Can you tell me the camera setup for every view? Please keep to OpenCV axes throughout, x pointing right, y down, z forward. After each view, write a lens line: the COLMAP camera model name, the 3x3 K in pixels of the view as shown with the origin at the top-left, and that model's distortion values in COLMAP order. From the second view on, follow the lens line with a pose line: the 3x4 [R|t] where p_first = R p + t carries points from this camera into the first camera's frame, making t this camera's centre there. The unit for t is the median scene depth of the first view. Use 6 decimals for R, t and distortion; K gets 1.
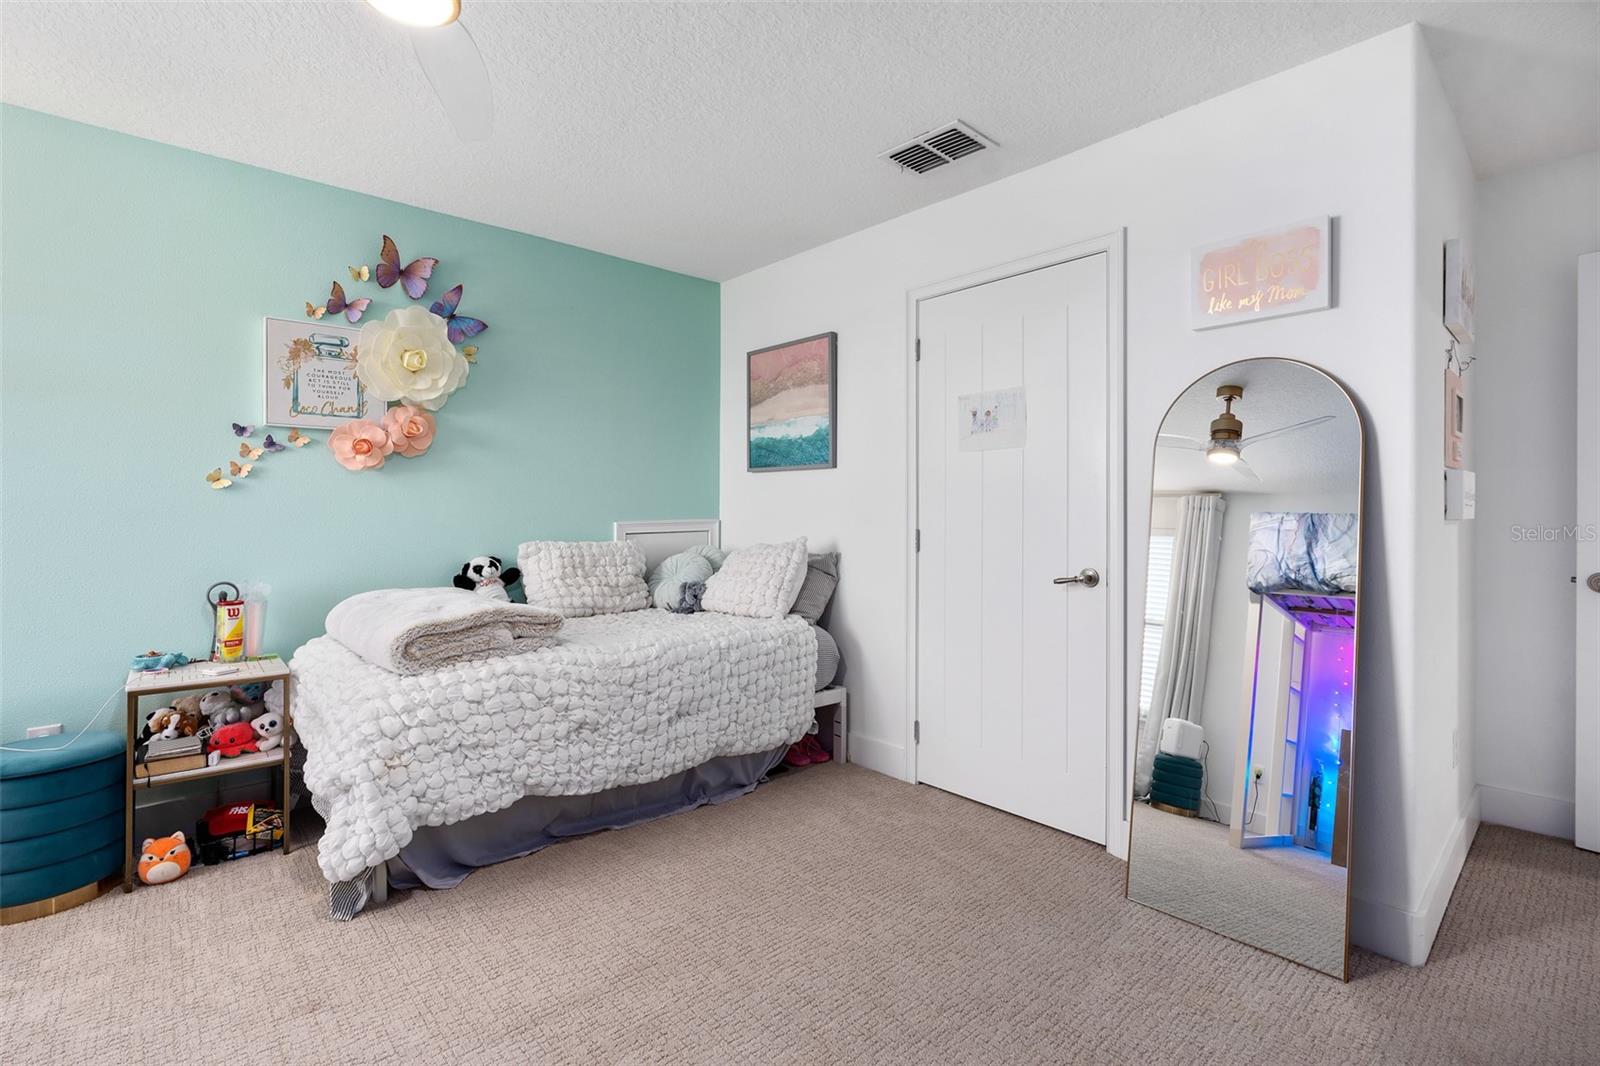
lens RADIAL K [[732.9, 0, 803.0], [0, 732.9, 517.4], [0, 0, 1]] dist [-0.005313, 0.000371]
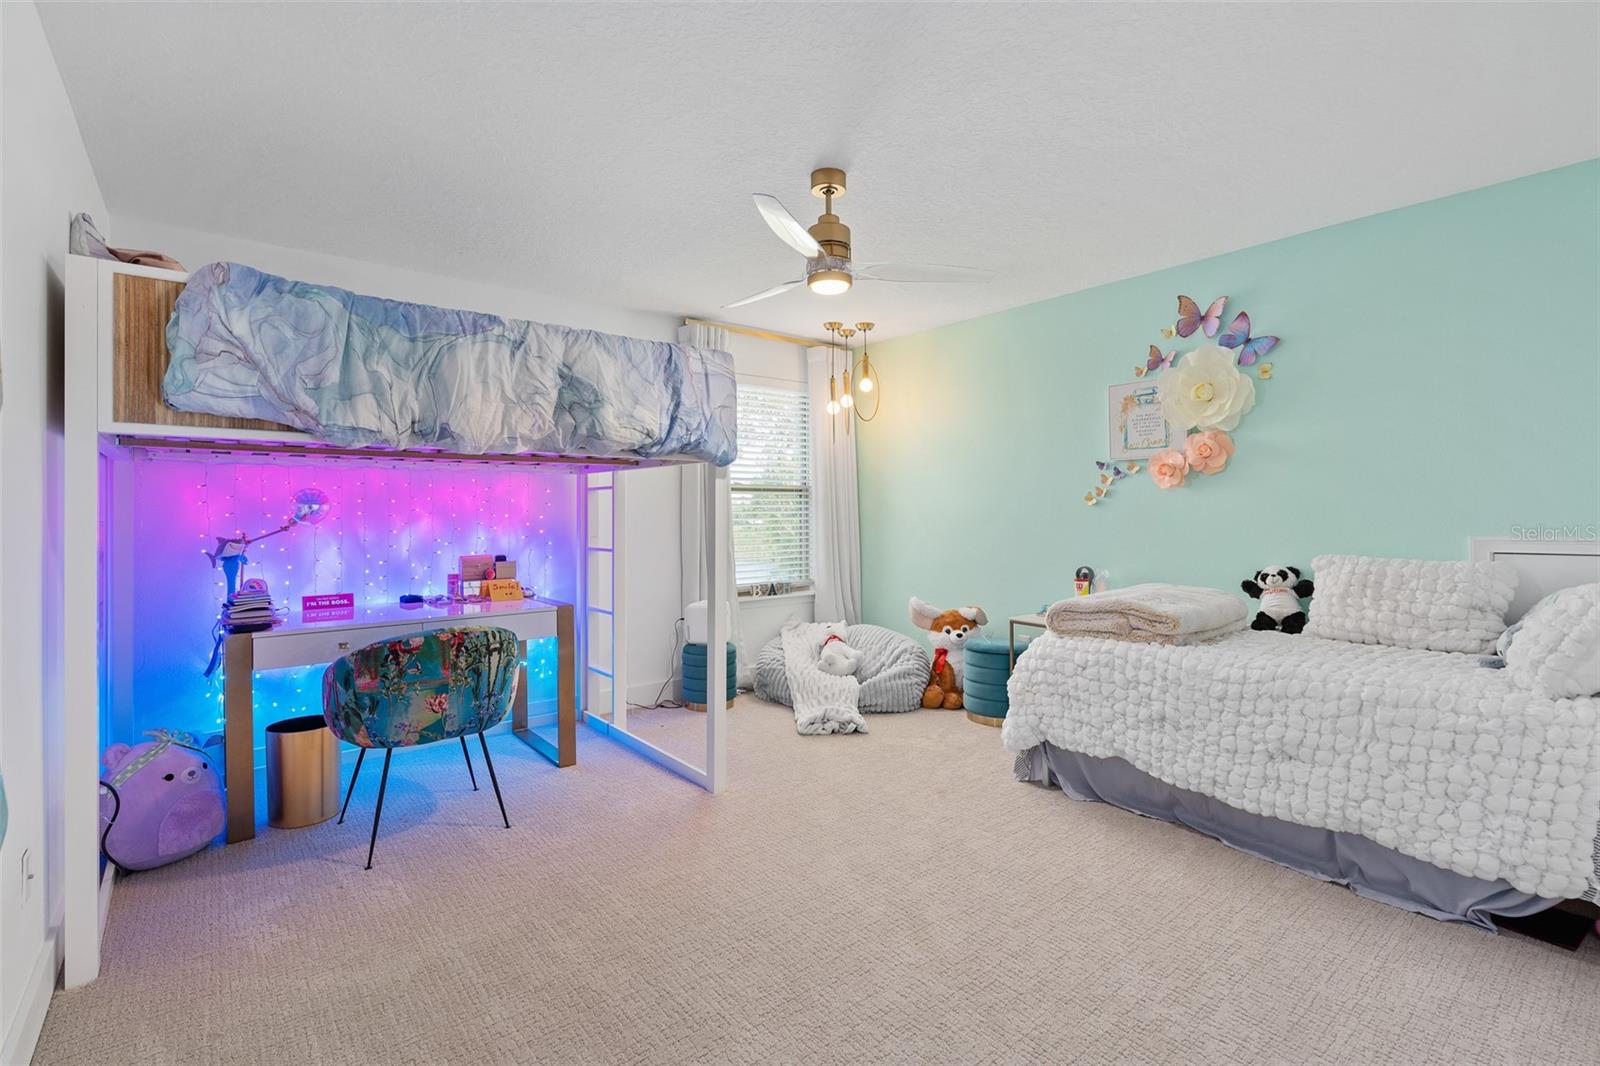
lens RADIAL K [[732.9, 0, 803.1], [0, 732.9, 528.6], [0, 0, 1]] dist [-0.005313, 0.000371]
pose [[-0.045242, 0.020012, -0.998776, 0.710389], [-0.009708, 0.999743, 0.020471, -0.015020], [0.998929, 0.010623, -0.045036, 0.443683]]
